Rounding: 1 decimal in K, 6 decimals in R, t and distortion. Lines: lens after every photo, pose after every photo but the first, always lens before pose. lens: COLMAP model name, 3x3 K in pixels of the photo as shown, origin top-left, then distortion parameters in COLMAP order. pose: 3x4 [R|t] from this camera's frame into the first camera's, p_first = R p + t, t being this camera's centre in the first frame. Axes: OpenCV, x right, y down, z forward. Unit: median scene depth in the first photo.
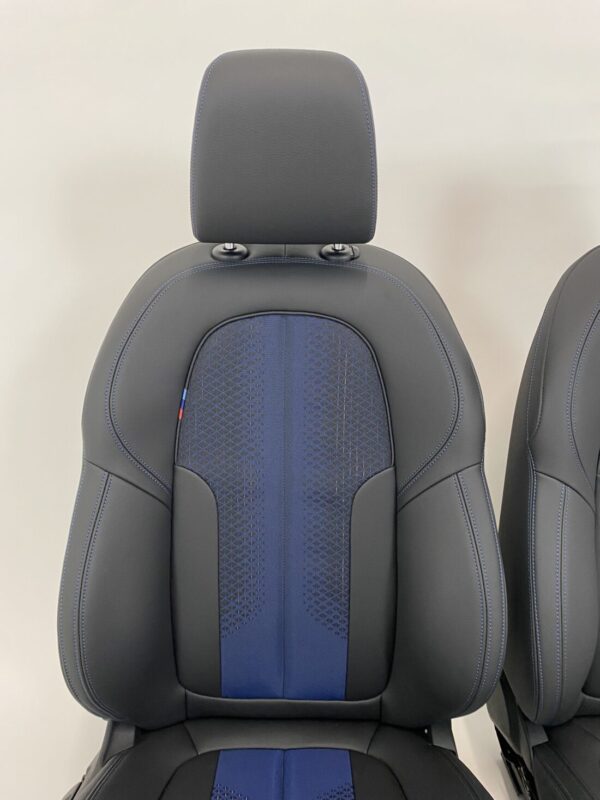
lens RADIAL K [[605.1, 0, 300.0], [0, 605.1, 400.0], [0, 0, 1]] dist [0.075877, -0.107415]
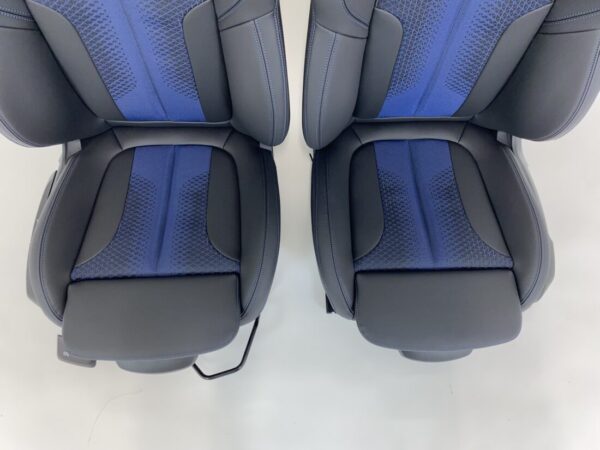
lens RADIAL K [[453.8, 0, 300.0], [0, 453.8, 225.0], [0, 0, 1]] dist [0.075877, -0.107415]
pose [[0.999195, -0.022054, 0.033509, 0.293403], [-0.017128, 0.520805, 0.853504, -0.433365], [-0.036275, -0.853391, 0.520008, 0.145873]]
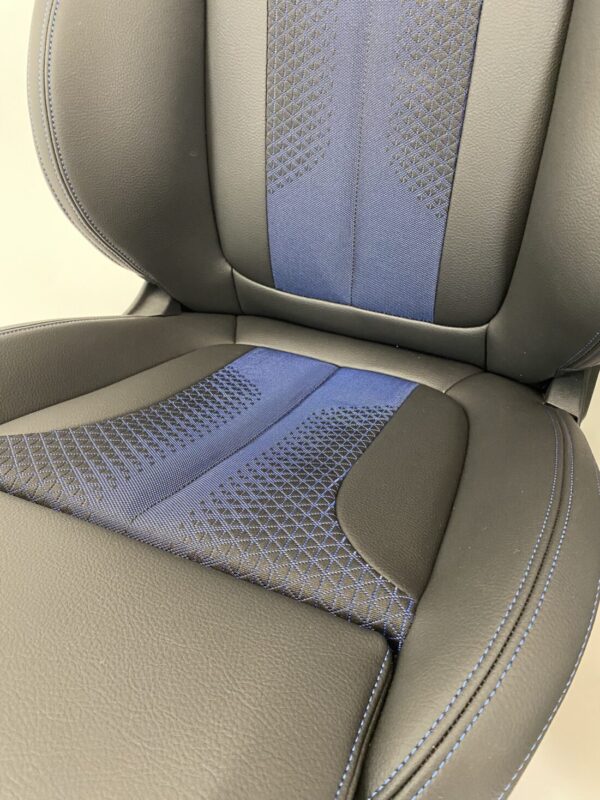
lens RADIAL K [[605.1, 0, 300.0], [0, 605.1, 400.0], [0, 0, 1]] dist [0.075877, -0.107415]
pose [[0.906180, 0.234990, -0.351594, 0.216718], [-0.084766, 0.915460, 0.393380, 0.341084], [0.414310, -0.326670, 0.849490, 0.354140]]
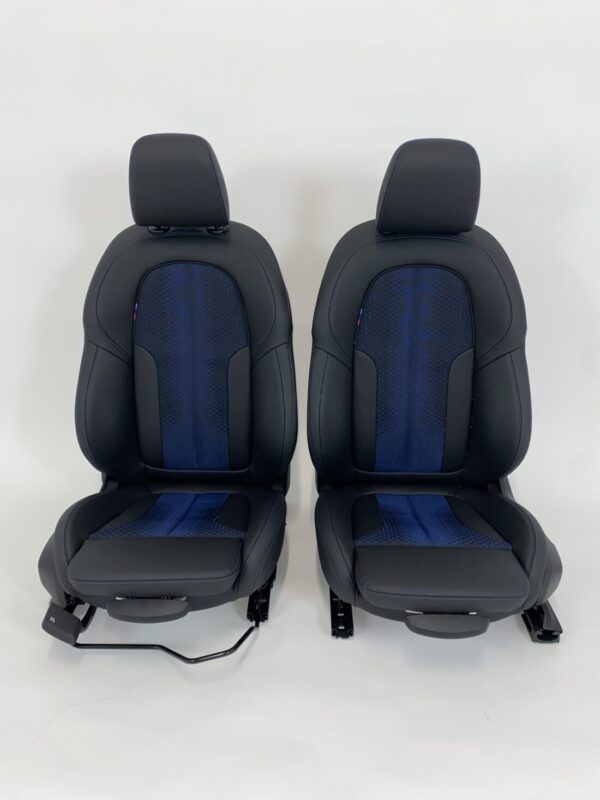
lens RADIAL K [[605.1, 0, 300.0], [0, 605.1, 400.0], [0, 0, 1]] dist [0.075877, -0.107415]
pose [[0.999775, 0.004403, -0.020747, 0.357524], [-0.001768, 0.992110, 0.125355, 0.042231], [0.021135, -0.125290, 0.991895, -0.898379]]
